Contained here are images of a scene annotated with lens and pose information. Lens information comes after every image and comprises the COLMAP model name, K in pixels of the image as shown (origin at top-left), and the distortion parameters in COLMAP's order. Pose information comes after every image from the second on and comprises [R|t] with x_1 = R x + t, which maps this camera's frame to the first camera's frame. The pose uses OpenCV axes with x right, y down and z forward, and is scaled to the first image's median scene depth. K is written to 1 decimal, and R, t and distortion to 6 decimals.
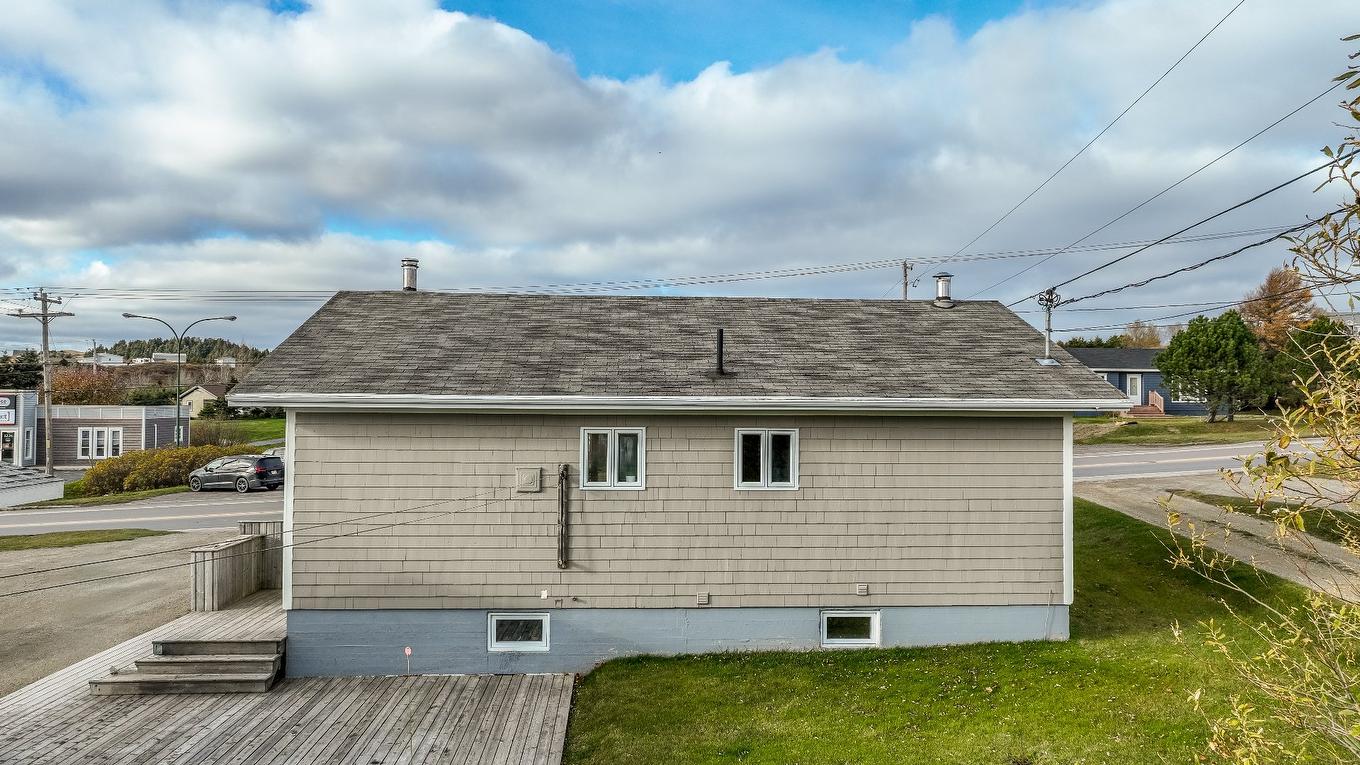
lens RADIAL K [[964.8, 0, 680.0], [0, 964.8, 382.5], [0, 0, 1]] dist [0.011764, -0.000180]
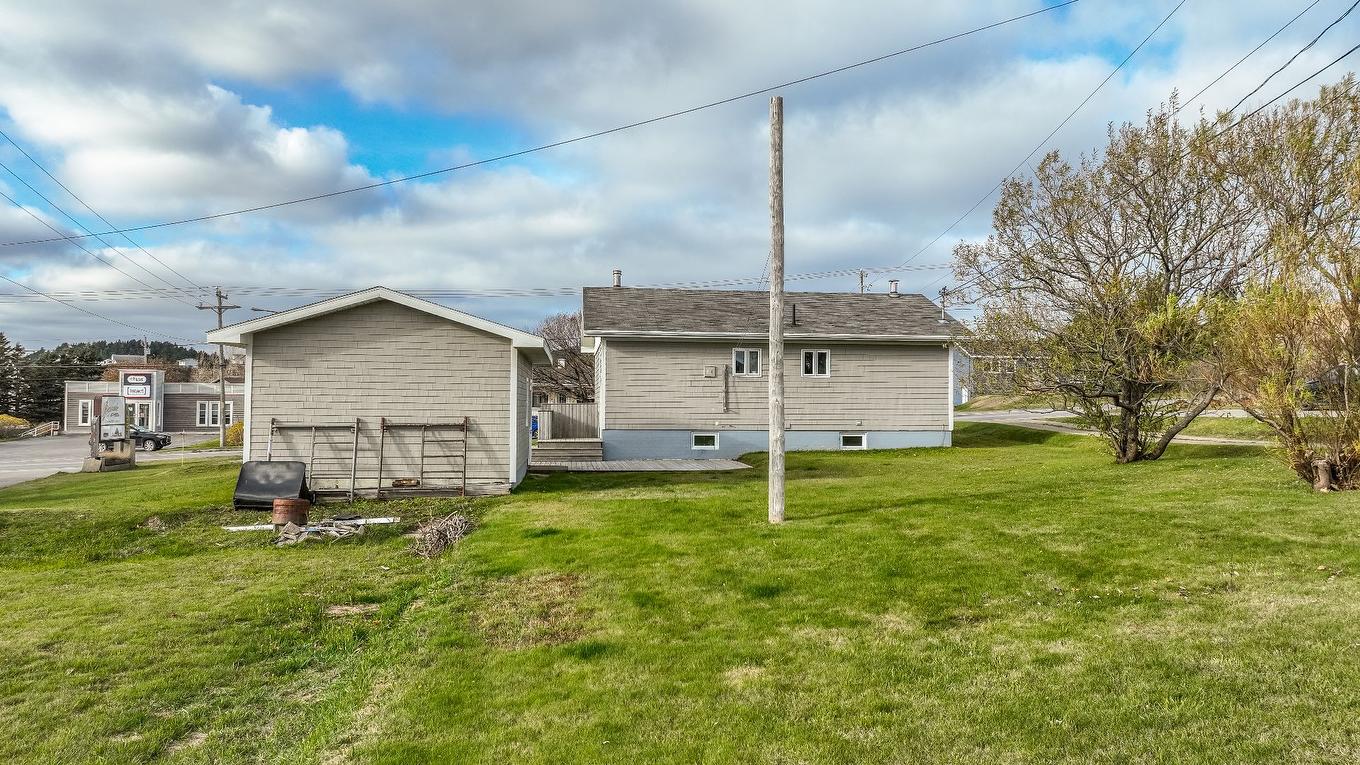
lens RADIAL K [[964.8, 0, 680.0], [0, 964.8, 382.5], [0, 0, 1]] dist [0.011764, -0.000180]
pose [[0.998451, 0.000171, 0.055637, -0.337234], [0.000159, 0.999982, -0.005930, 0.134378], [-0.055637, 0.005929, 0.998433, -1.163677]]
